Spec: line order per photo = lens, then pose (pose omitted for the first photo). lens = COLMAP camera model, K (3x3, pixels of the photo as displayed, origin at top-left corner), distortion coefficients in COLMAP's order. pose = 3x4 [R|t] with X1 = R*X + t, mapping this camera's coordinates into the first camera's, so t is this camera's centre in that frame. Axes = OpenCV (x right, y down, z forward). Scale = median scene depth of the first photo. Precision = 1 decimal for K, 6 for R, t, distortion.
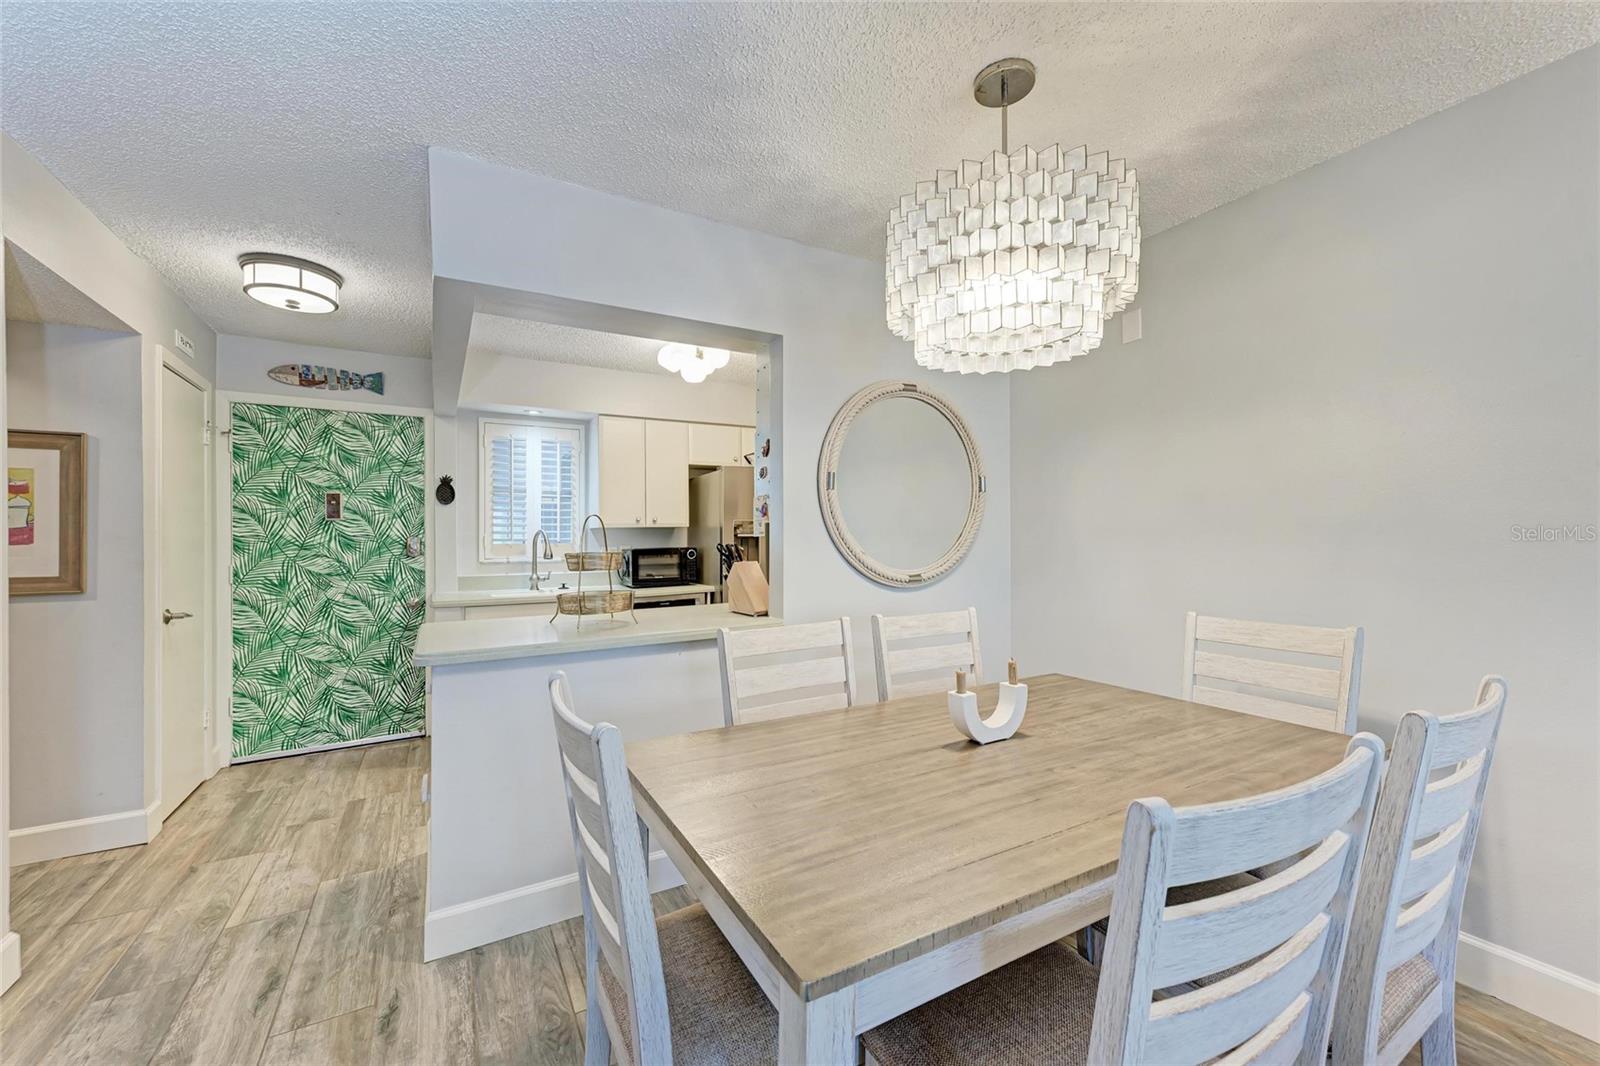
lens RADIAL K [[622.8, 0, 816.2], [0, 622.8, 530.8], [0, 0, 1]] dist [0.015700, -0.000315]
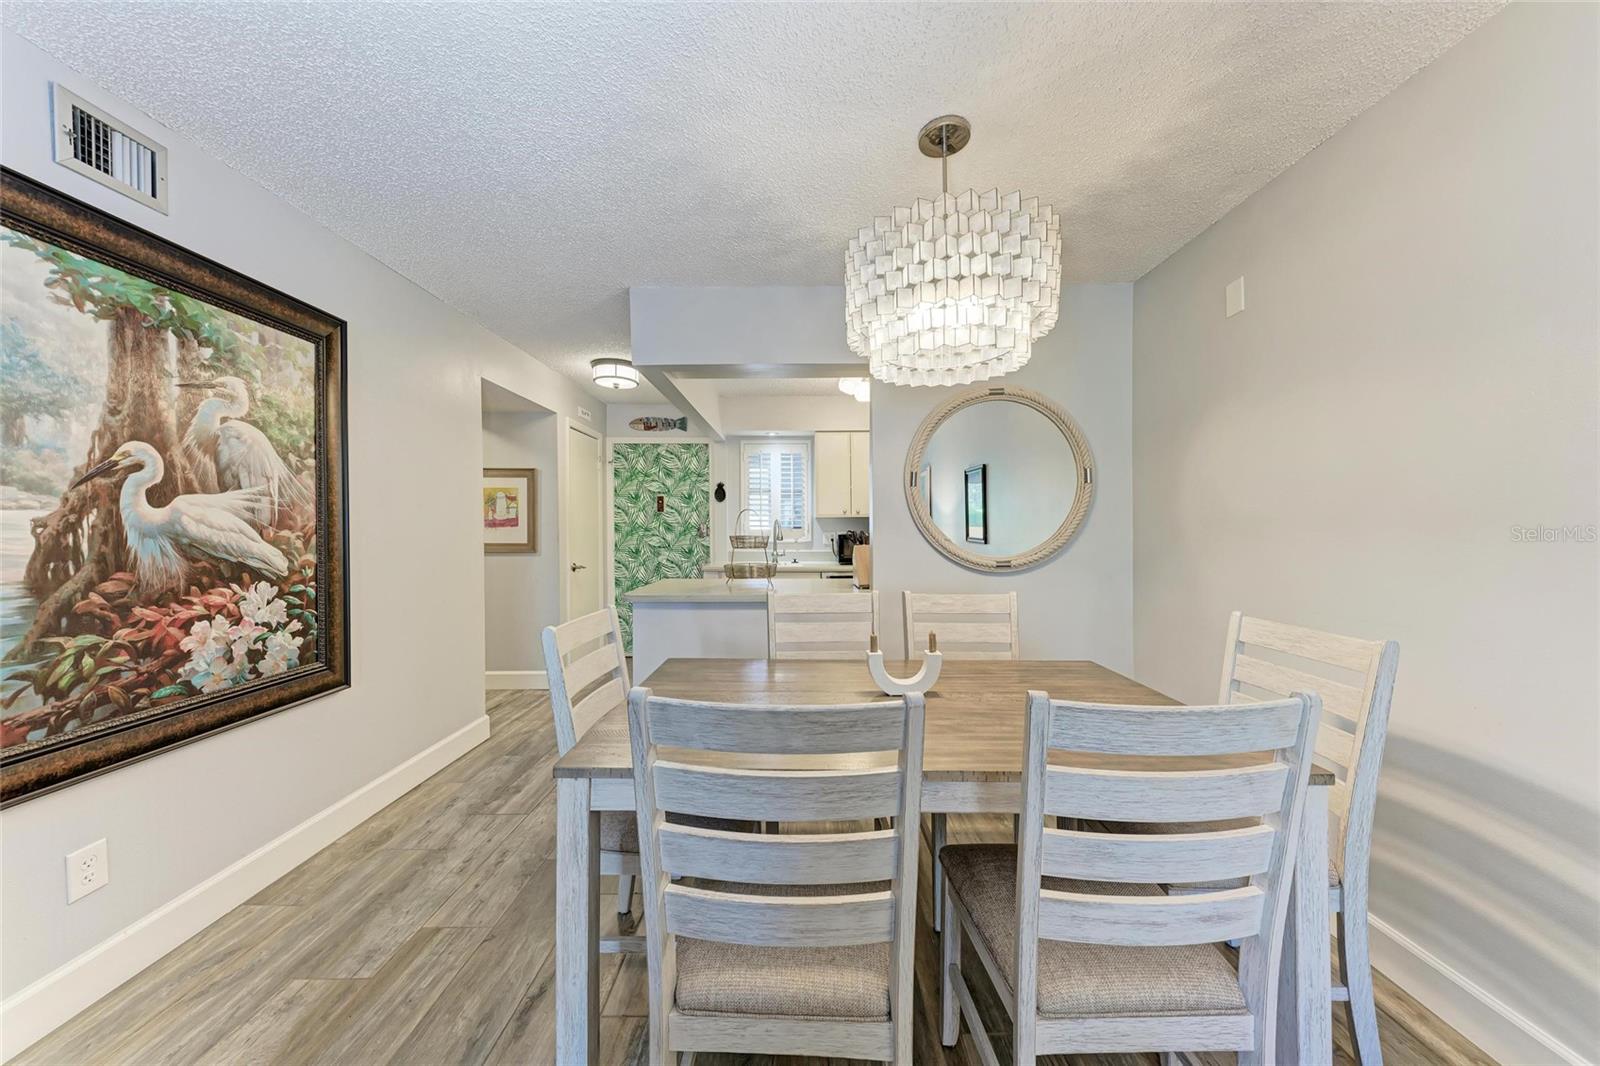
lens RADIAL K [[546.7, 0, 815.8], [0, 546.7, 523.6], [0, 0, 1]] dist [0.019888, 0.000003]
pose [[0.866183, 0.005042, -0.499702, 0.279984], [-0.000451, 0.999957, 0.009308, -0.003304], [0.499727, -0.007837, 0.866147, -0.003187]]
